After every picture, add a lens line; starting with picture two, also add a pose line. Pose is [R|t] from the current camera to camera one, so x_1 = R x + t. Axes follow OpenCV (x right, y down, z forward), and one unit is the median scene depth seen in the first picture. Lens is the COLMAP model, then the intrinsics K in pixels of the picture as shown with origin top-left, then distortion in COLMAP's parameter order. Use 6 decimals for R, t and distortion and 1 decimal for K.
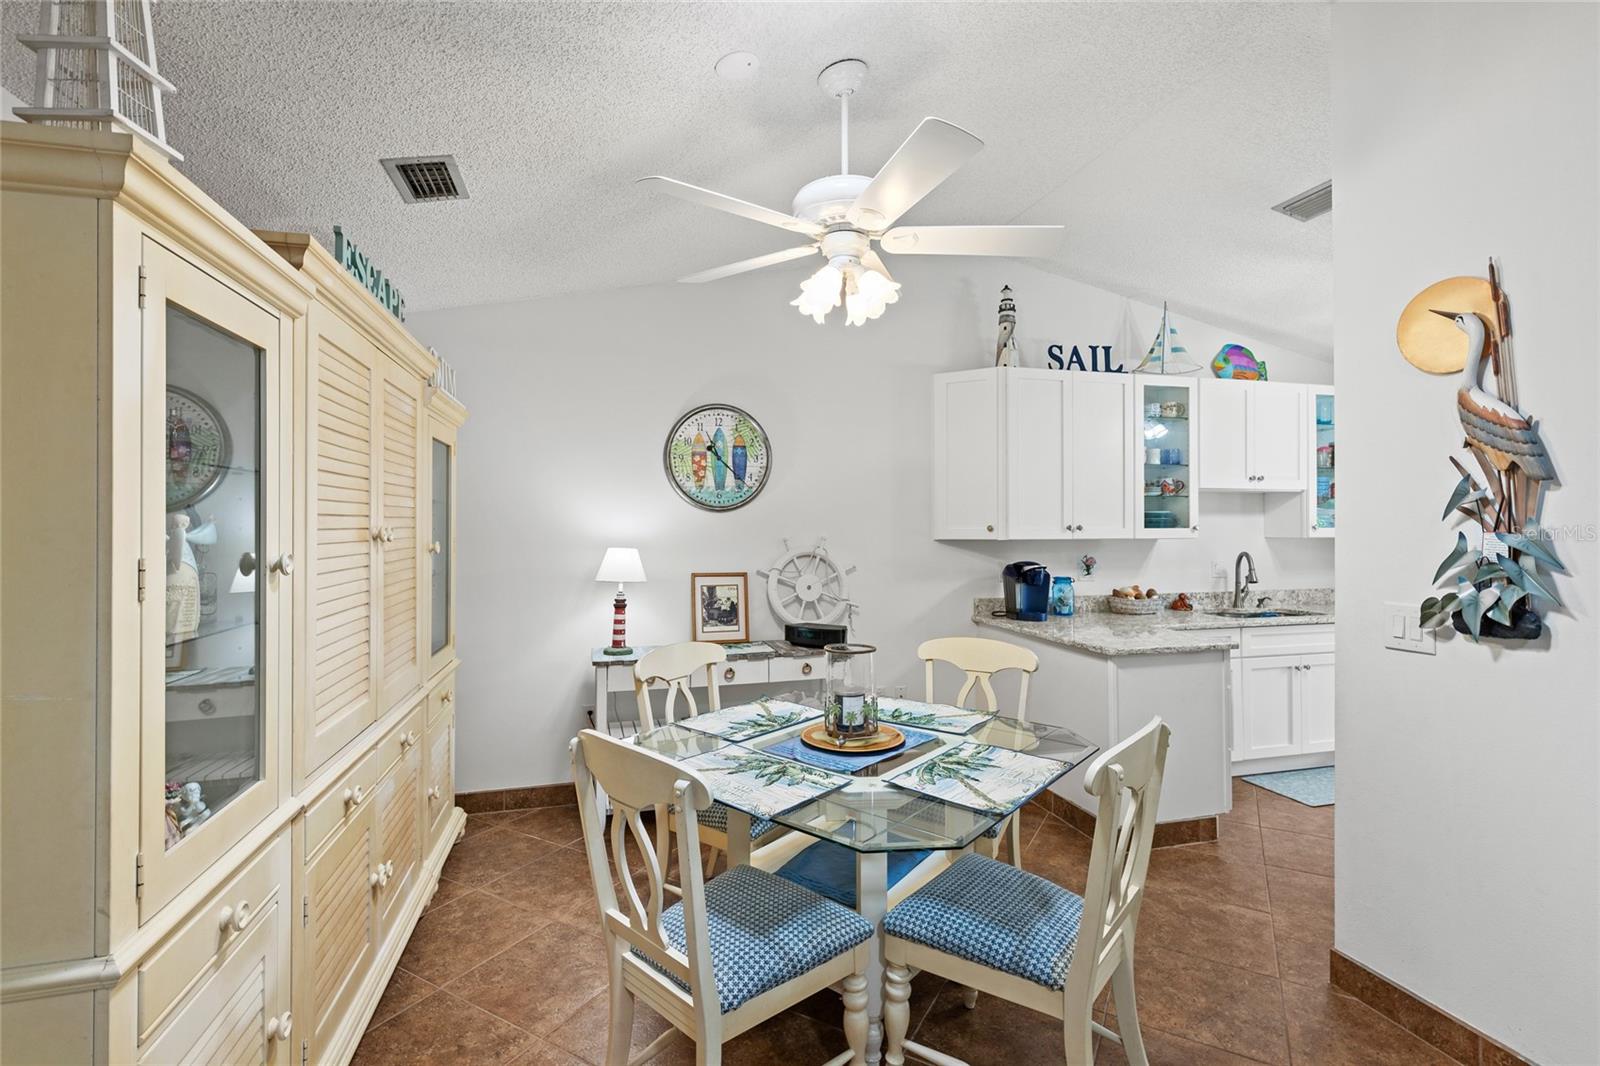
lens RADIAL K [[725.6, 0, 796.8], [0, 725.6, 523.1], [0, 0, 1]] dist [0.009360, -0.001831]
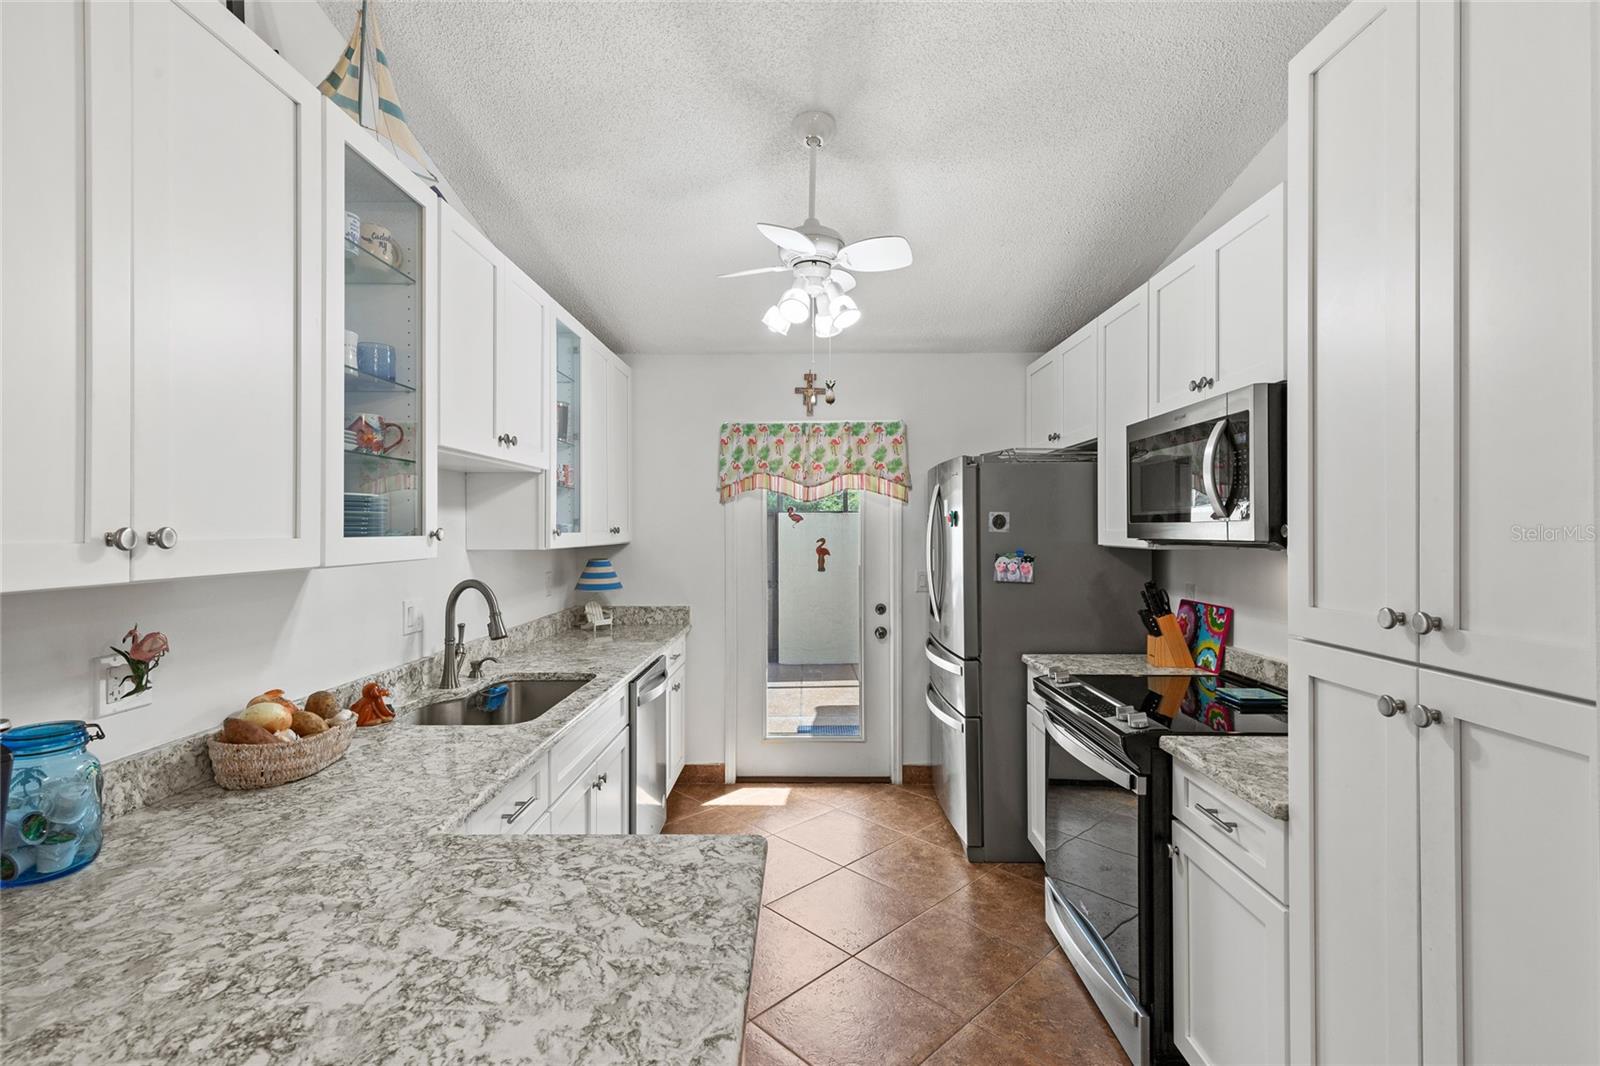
lens RADIAL K [[725.6, 0, 783.4], [0, 725.6, 524.2], [0, 0, 1]] dist [0.009360, -0.001831]
pose [[0.288260, 0.007574, 0.957522, 0.189029], [-0.006582, 0.999961, -0.005928, 0.001332], [-0.957530, -0.004594, 0.288298, 0.664841]]
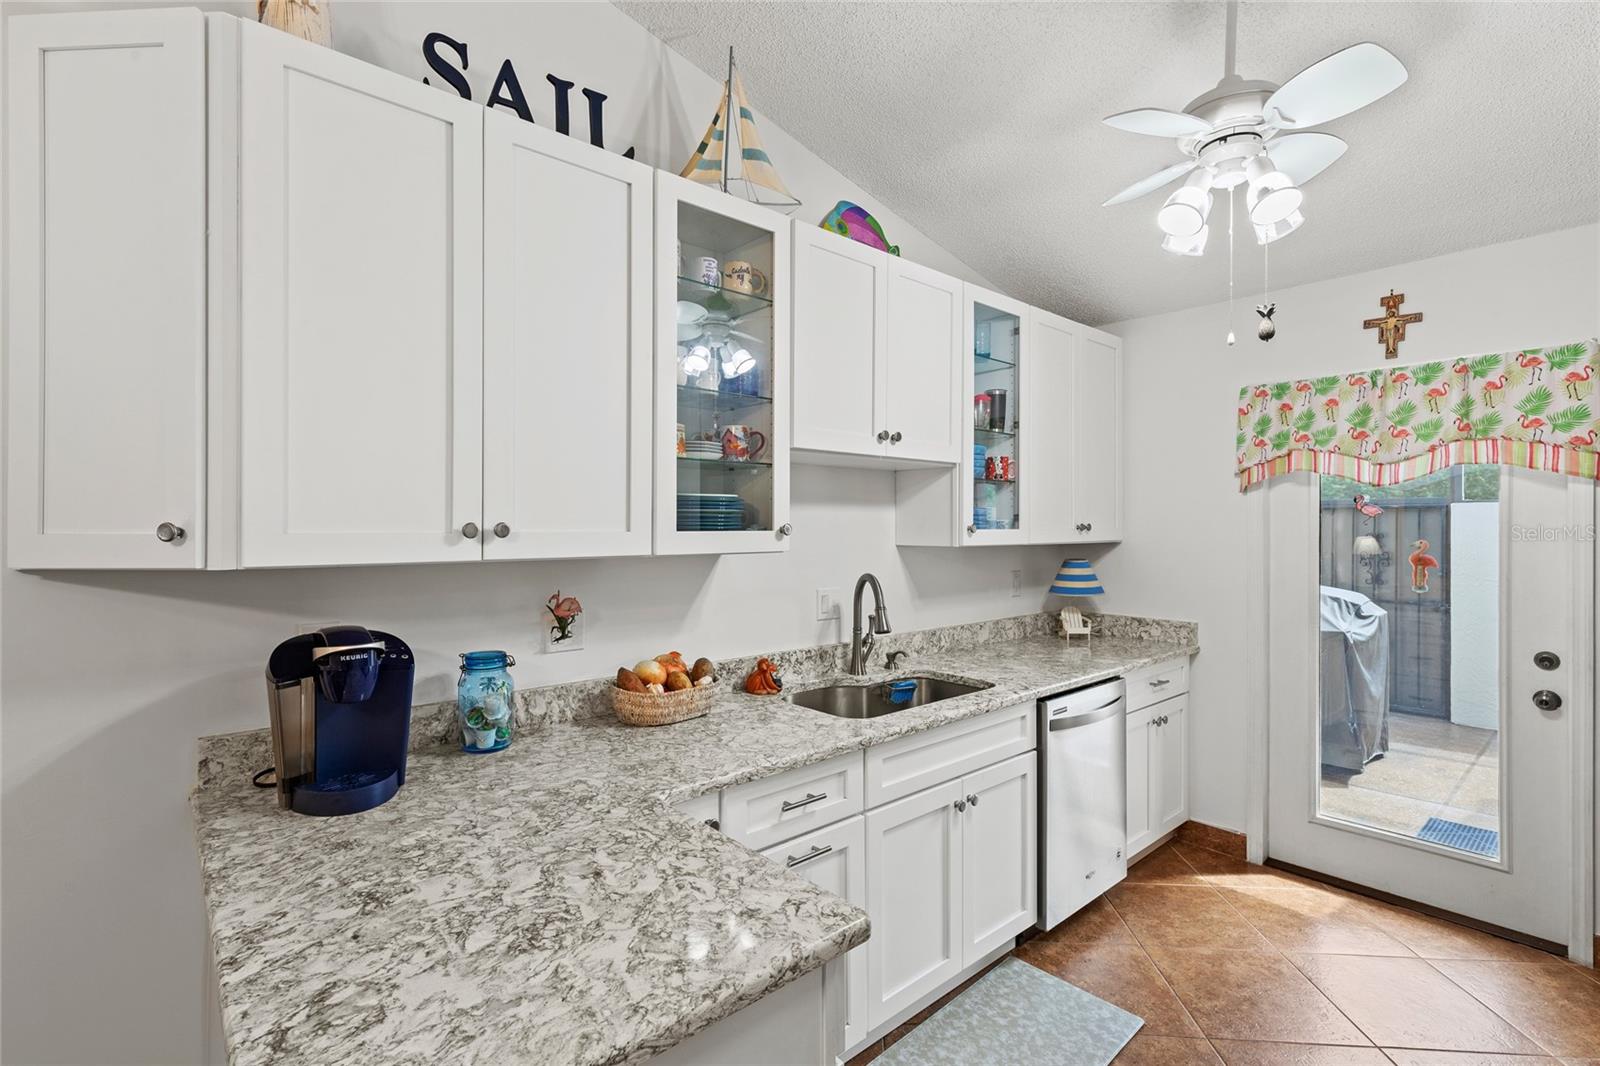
lens RADIAL K [[725.6, 0, 777.9], [0, 725.6, 522.8], [0, 0, 1]] dist [0.009360, -0.001831]
pose [[0.902073, 0.005325, 0.431551, 0.335025], [-0.007330, 0.999969, 0.002984, 0.000445], [-0.431521, -0.005855, 0.902084, 0.565905]]
